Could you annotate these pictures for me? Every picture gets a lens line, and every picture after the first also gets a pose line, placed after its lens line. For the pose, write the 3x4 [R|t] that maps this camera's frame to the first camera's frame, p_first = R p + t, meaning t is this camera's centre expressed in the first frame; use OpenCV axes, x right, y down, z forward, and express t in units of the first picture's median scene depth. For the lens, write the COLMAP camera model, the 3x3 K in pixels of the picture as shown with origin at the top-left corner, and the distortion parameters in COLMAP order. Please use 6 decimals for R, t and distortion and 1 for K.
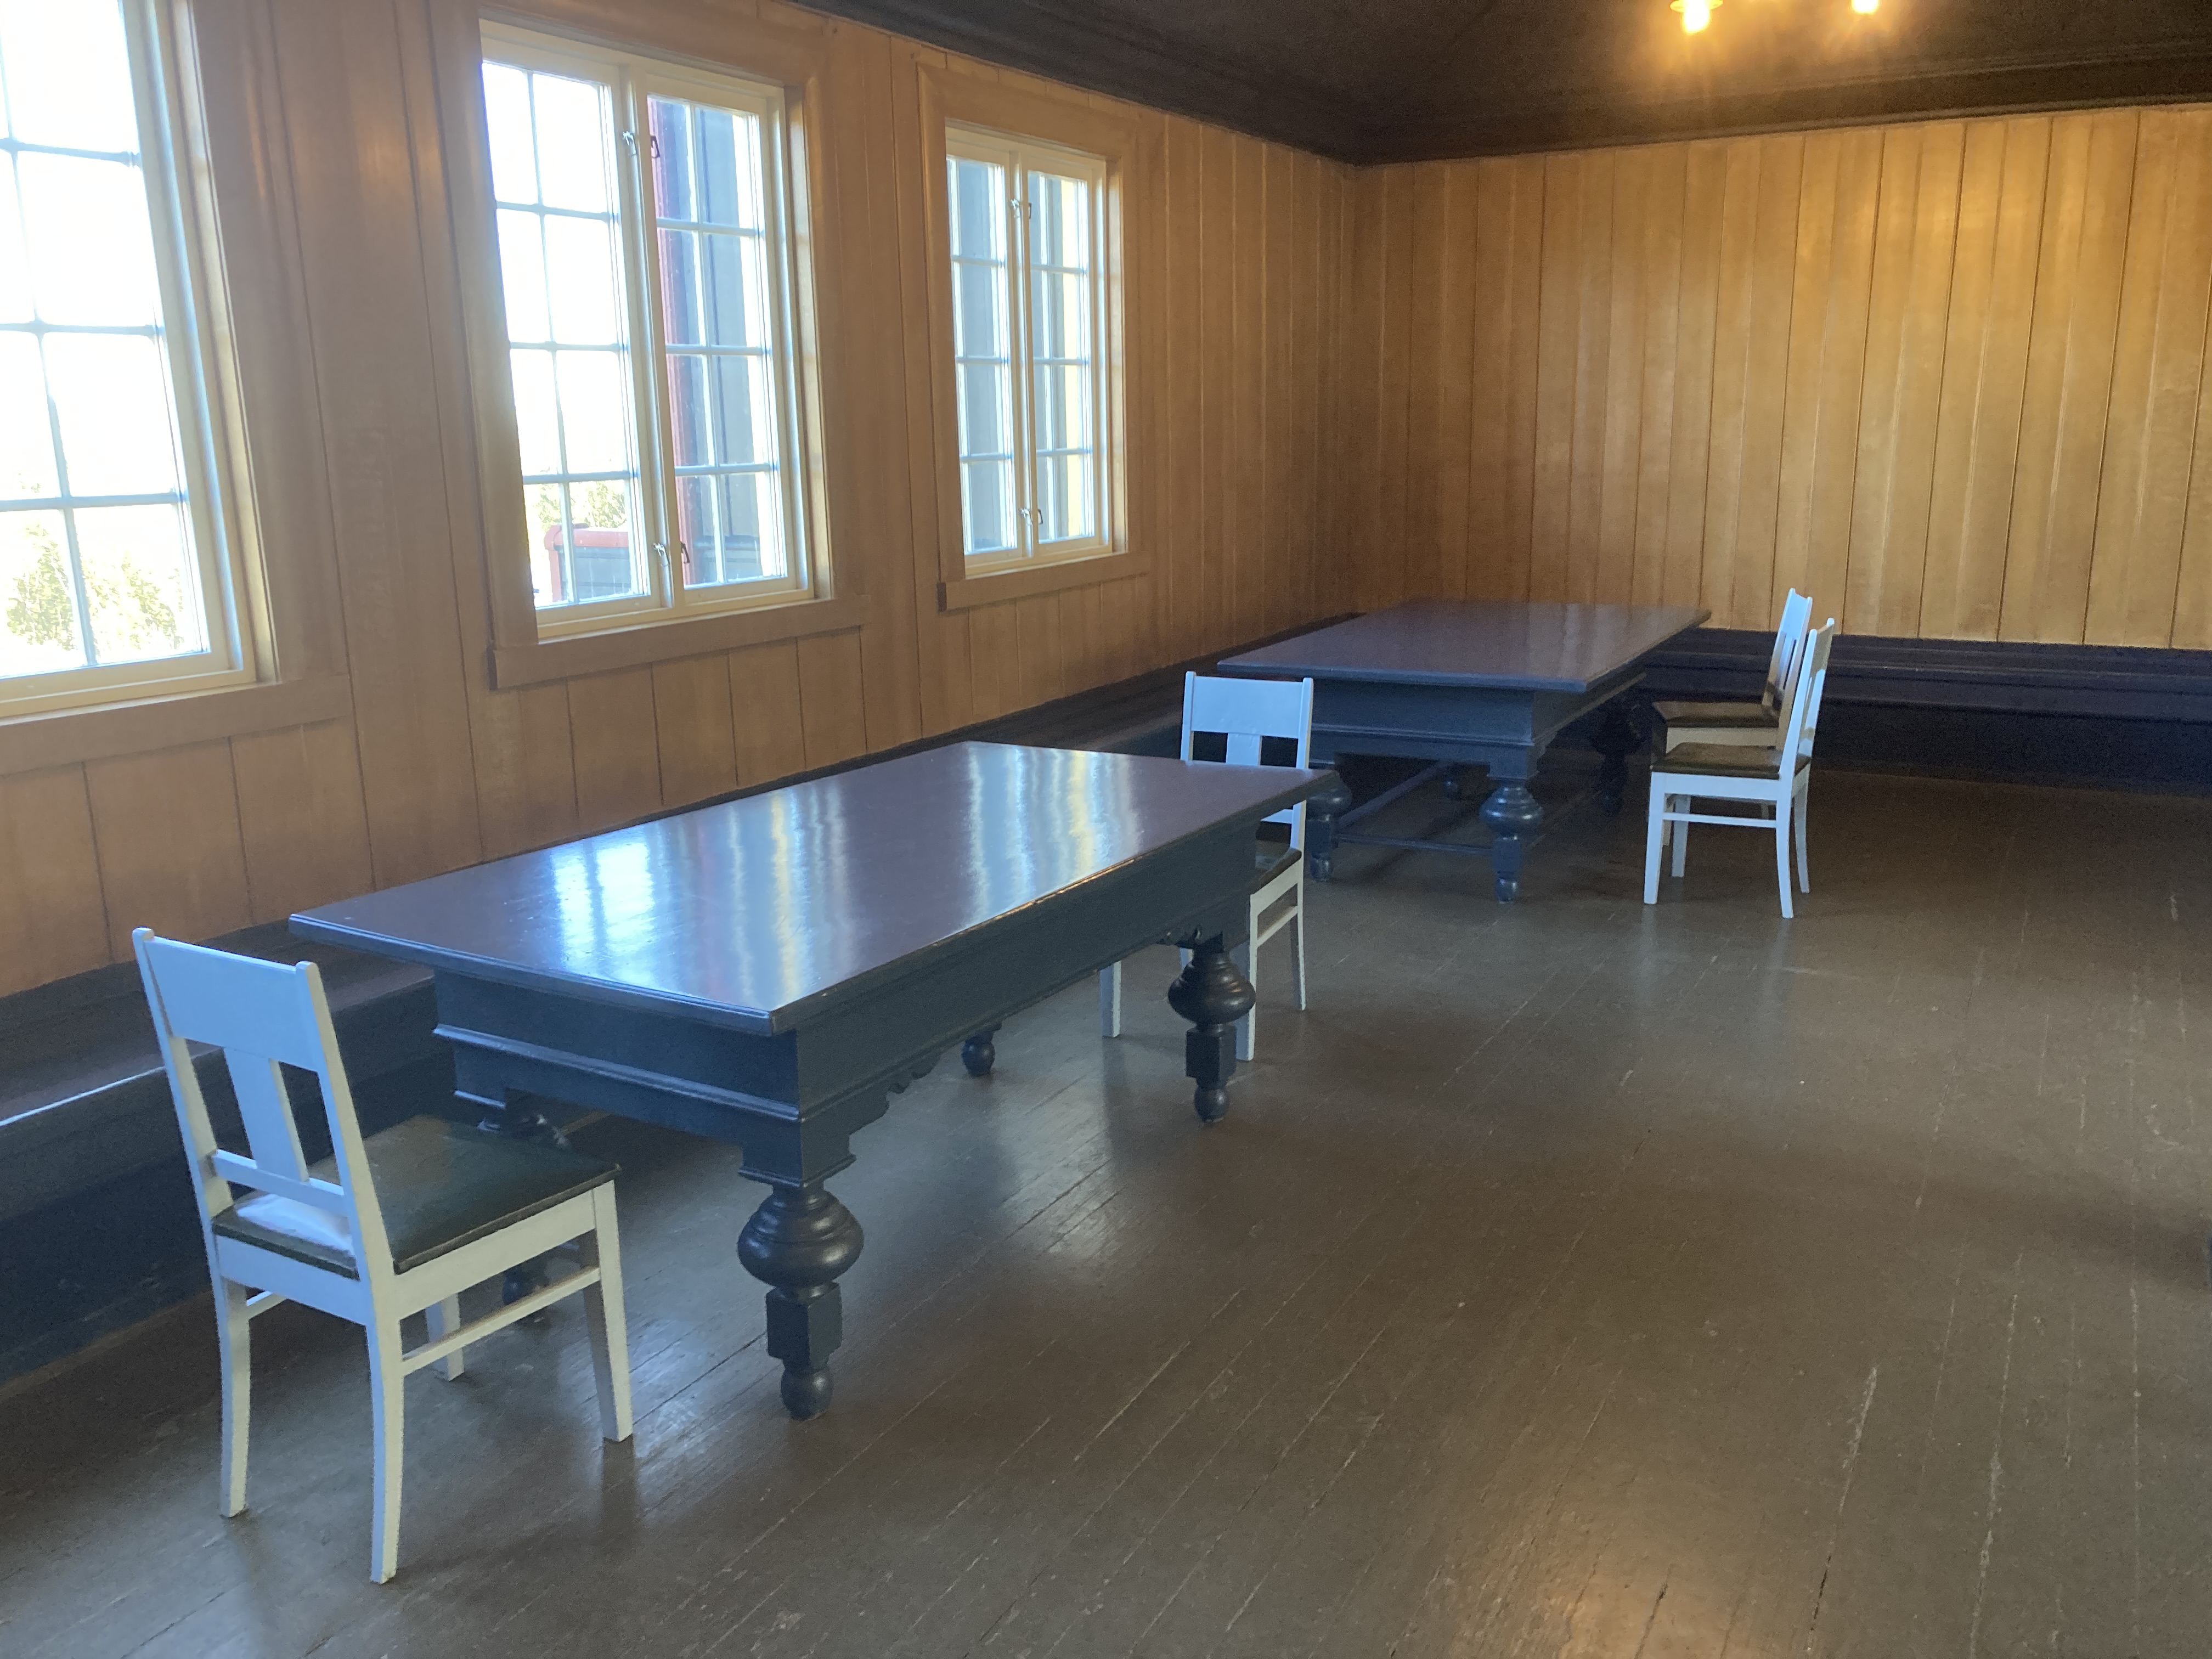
lens RADIAL K [[1805.0, 0, 1104.6], [0, 1805.0, 835.9], [0, 0, 1]] dist [0.005431, 0.004698]
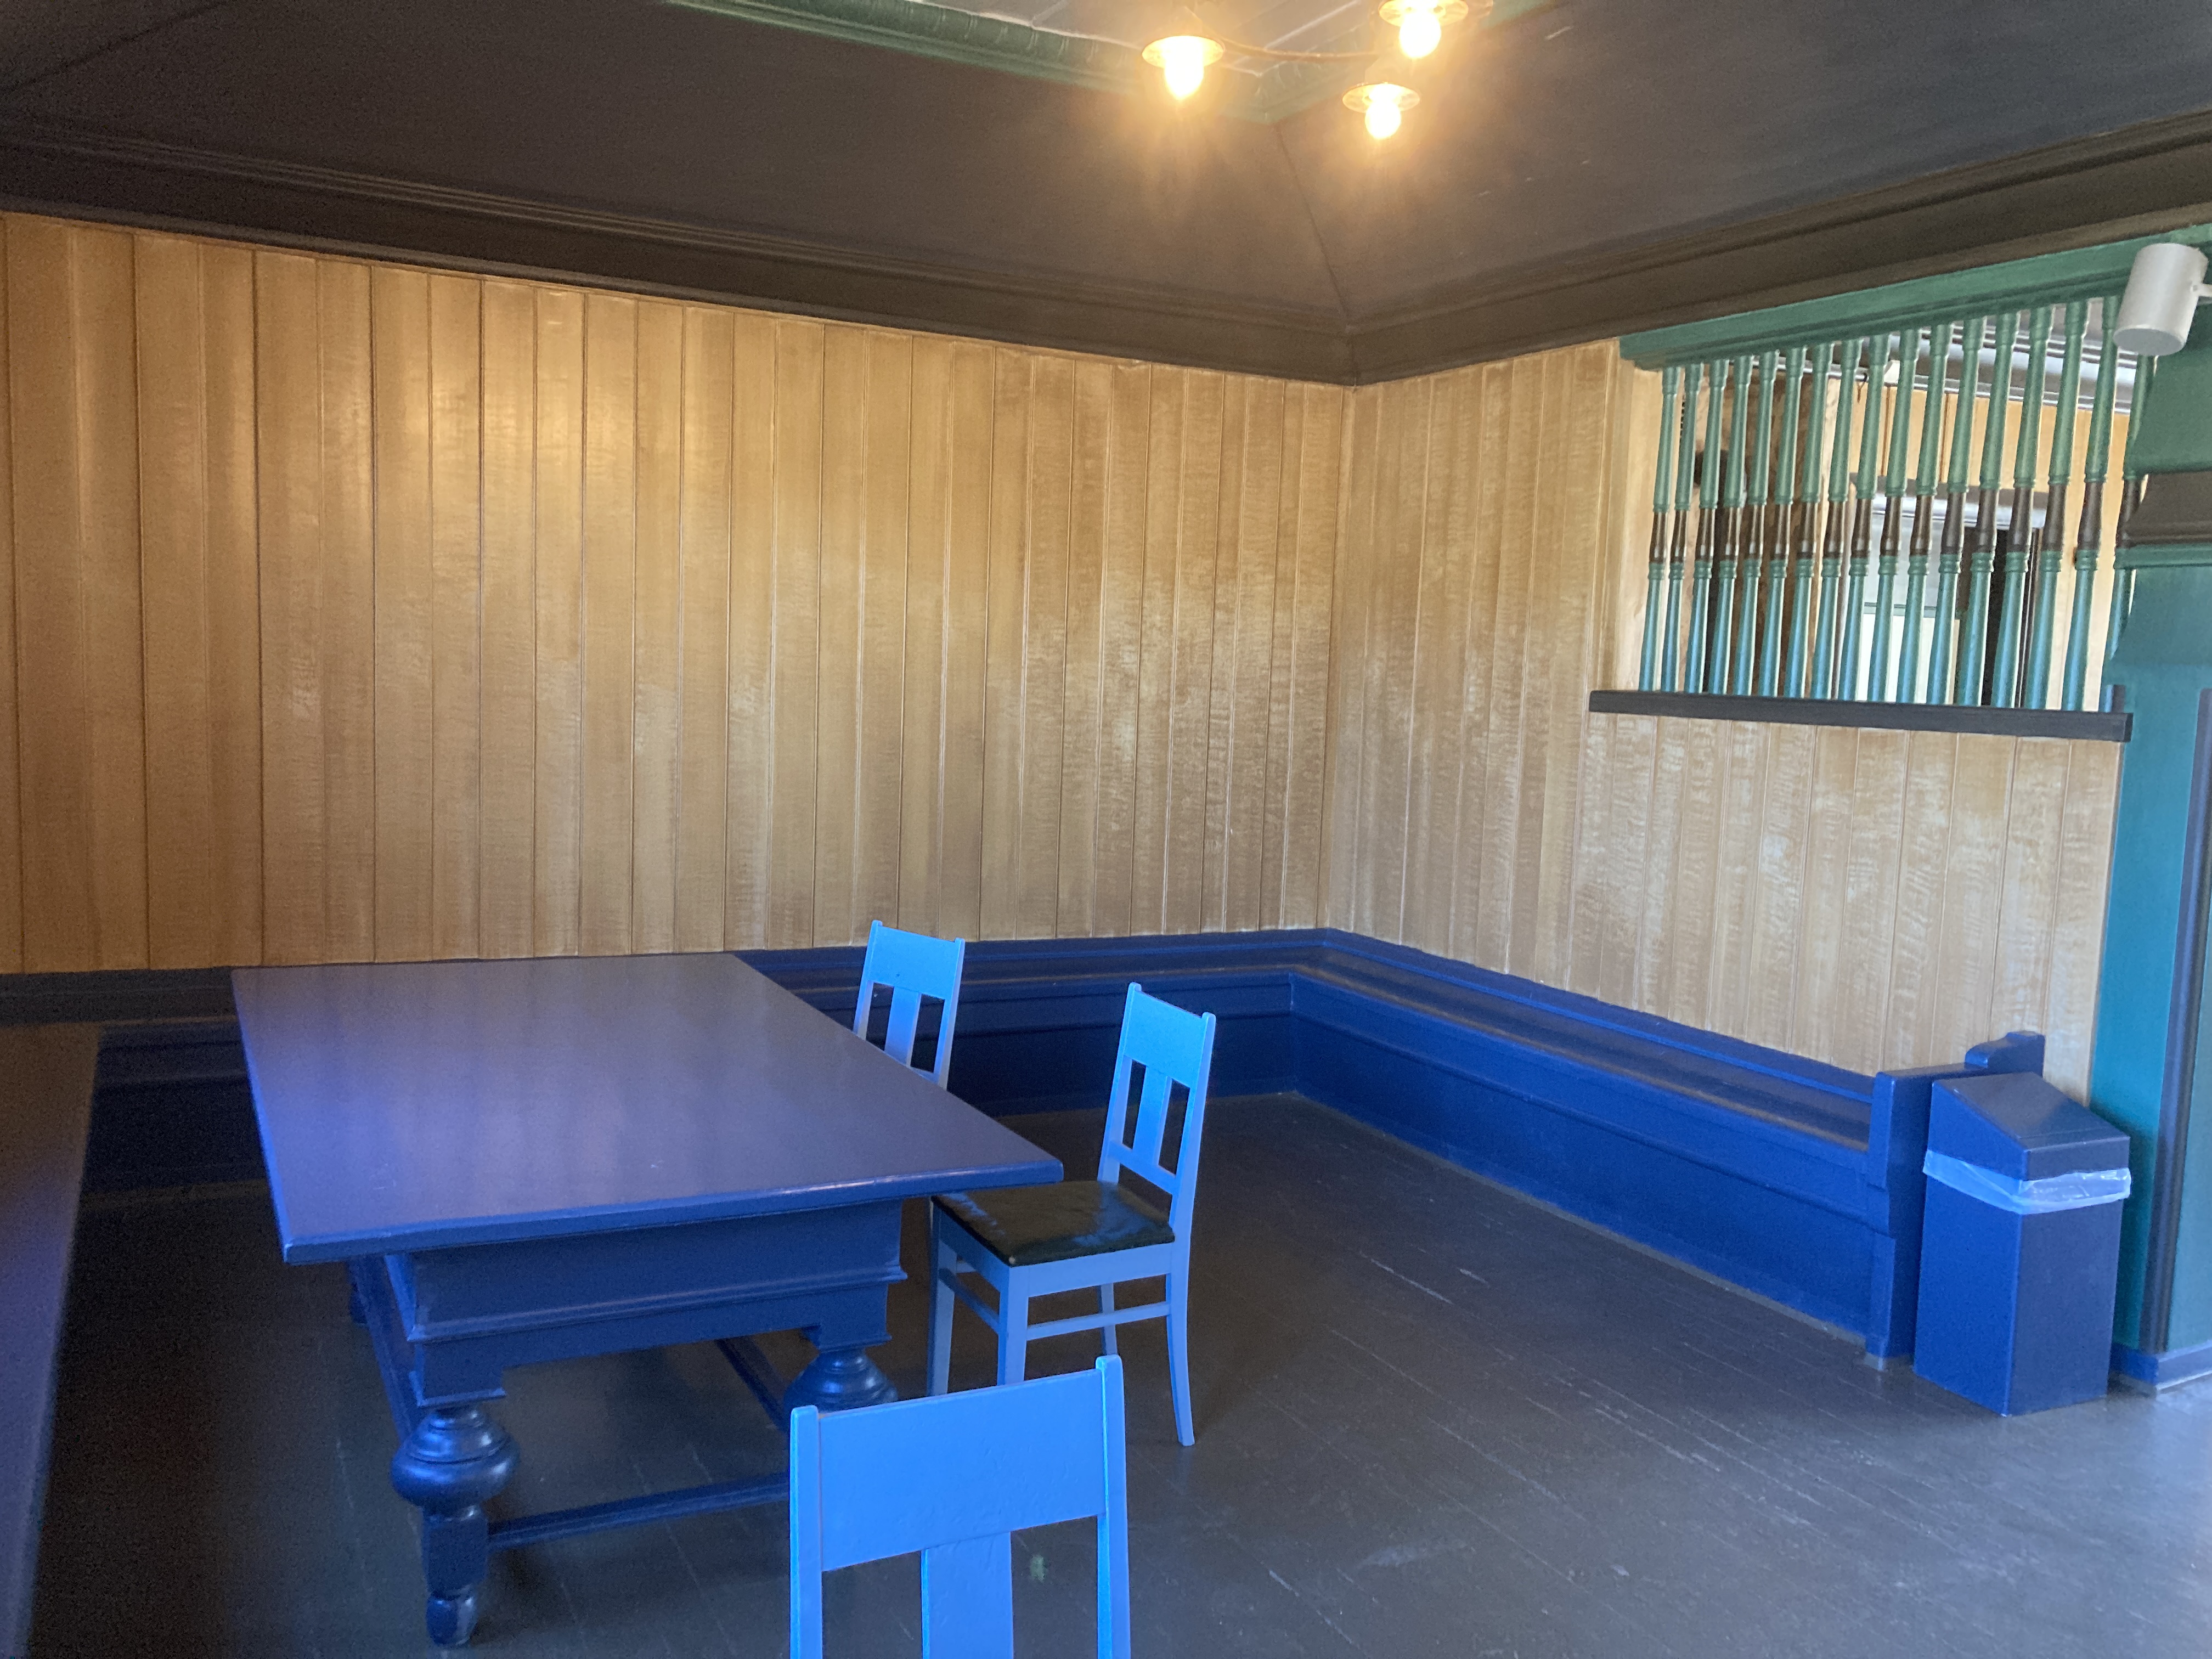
lens RADIAL K [[1805.0, 0, 1102.2], [0, 1805.0, 837.0], [0, 0, 1]] dist [0.005431, 0.004698]
pose [[0.565389, -0.047752, 0.823441, -0.134334], [0.136858, 0.989916, -0.036563, -0.116458], [-0.813391, 0.133367, 0.566223, 0.458992]]
